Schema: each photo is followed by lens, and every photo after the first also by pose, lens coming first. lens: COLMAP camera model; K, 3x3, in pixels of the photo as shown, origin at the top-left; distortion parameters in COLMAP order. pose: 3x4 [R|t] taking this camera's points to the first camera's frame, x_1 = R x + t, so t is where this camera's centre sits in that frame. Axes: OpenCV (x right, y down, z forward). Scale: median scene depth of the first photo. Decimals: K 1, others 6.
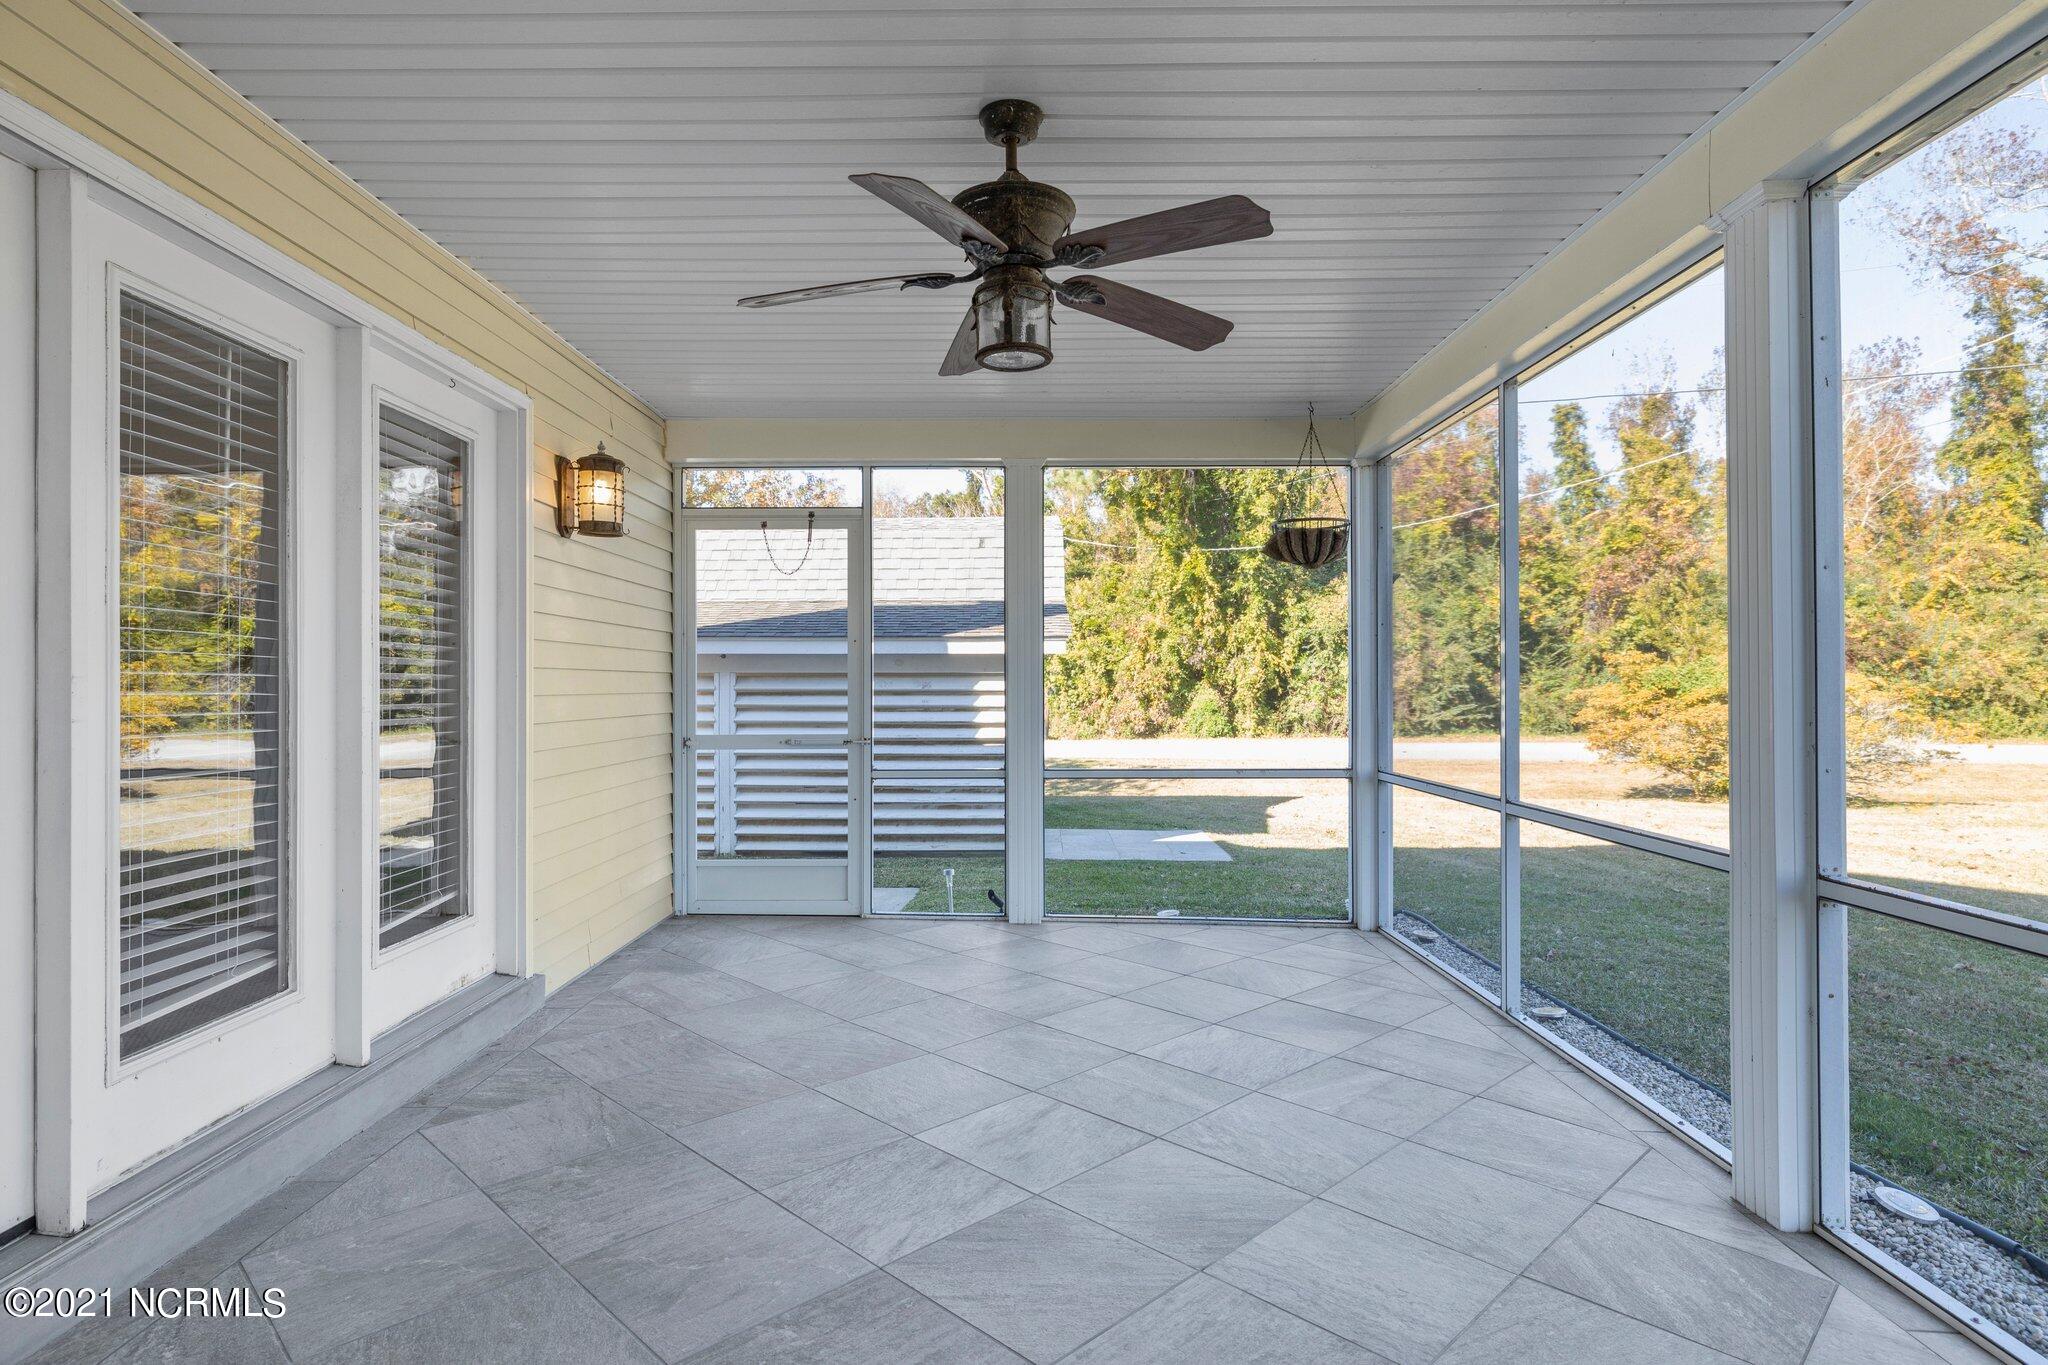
lens RADIAL K [[1291.6, 0, 1024.0], [0, 1291.6, 682.5], [0, 0, 1]] dist [-0.002846, -0.001027]
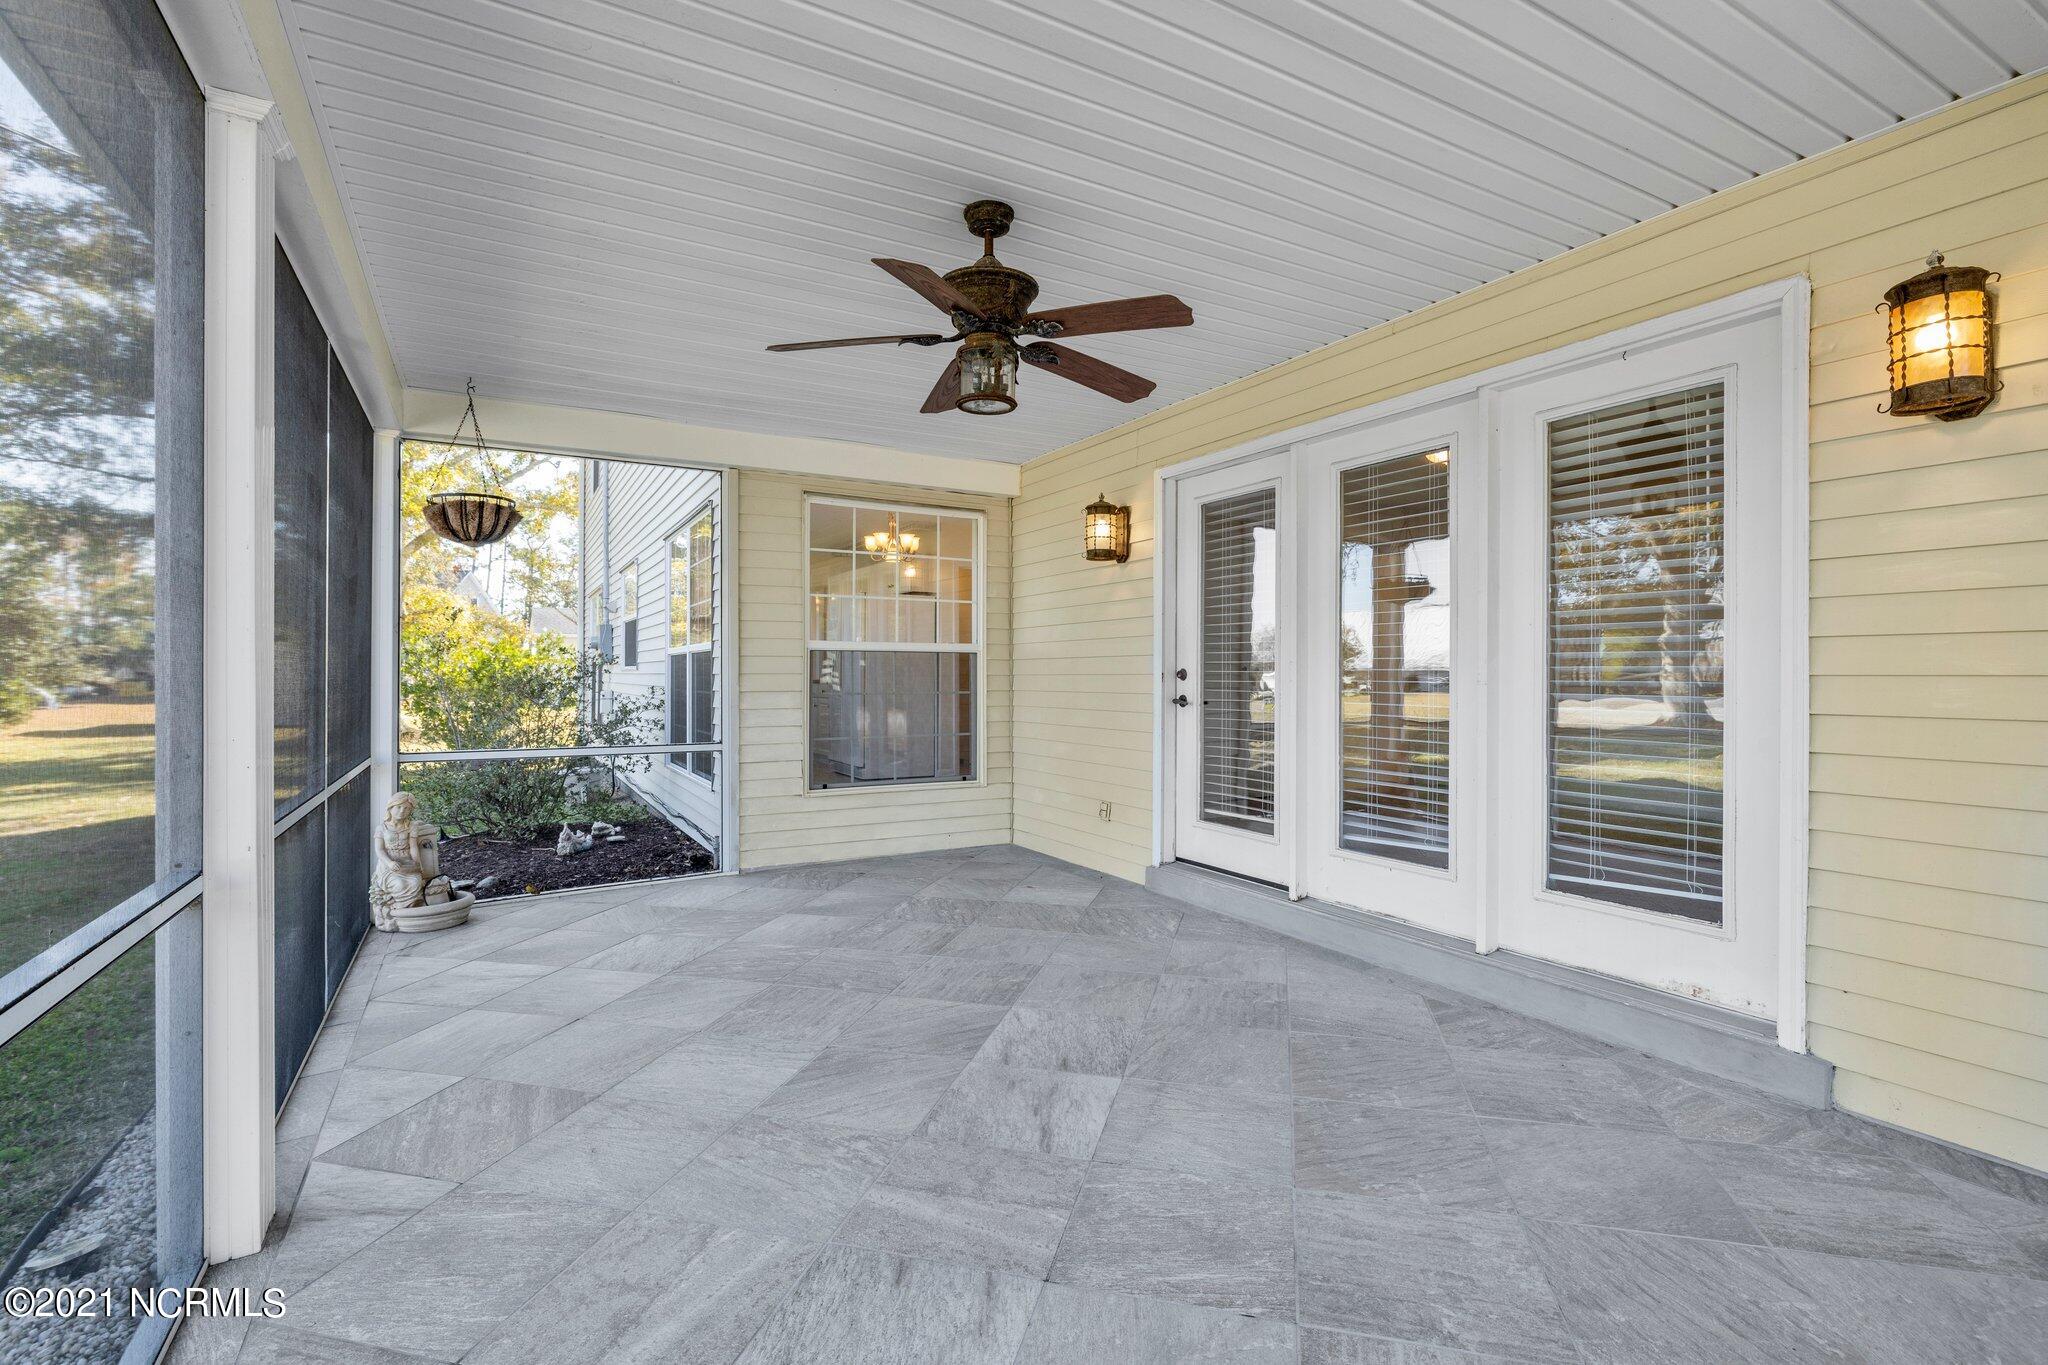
lens RADIAL K [[943.8, 0, 1024.0], [0, 943.8, 682.5], [0, 0, 1]] dist [0.000961, 0.000111]
pose [[-0.889679, 0.004340, -0.456565, 0.372588], [0.001469, 0.999977, 0.006641, 0.010946], [0.456584, 0.005238, -0.889665, 1.773086]]
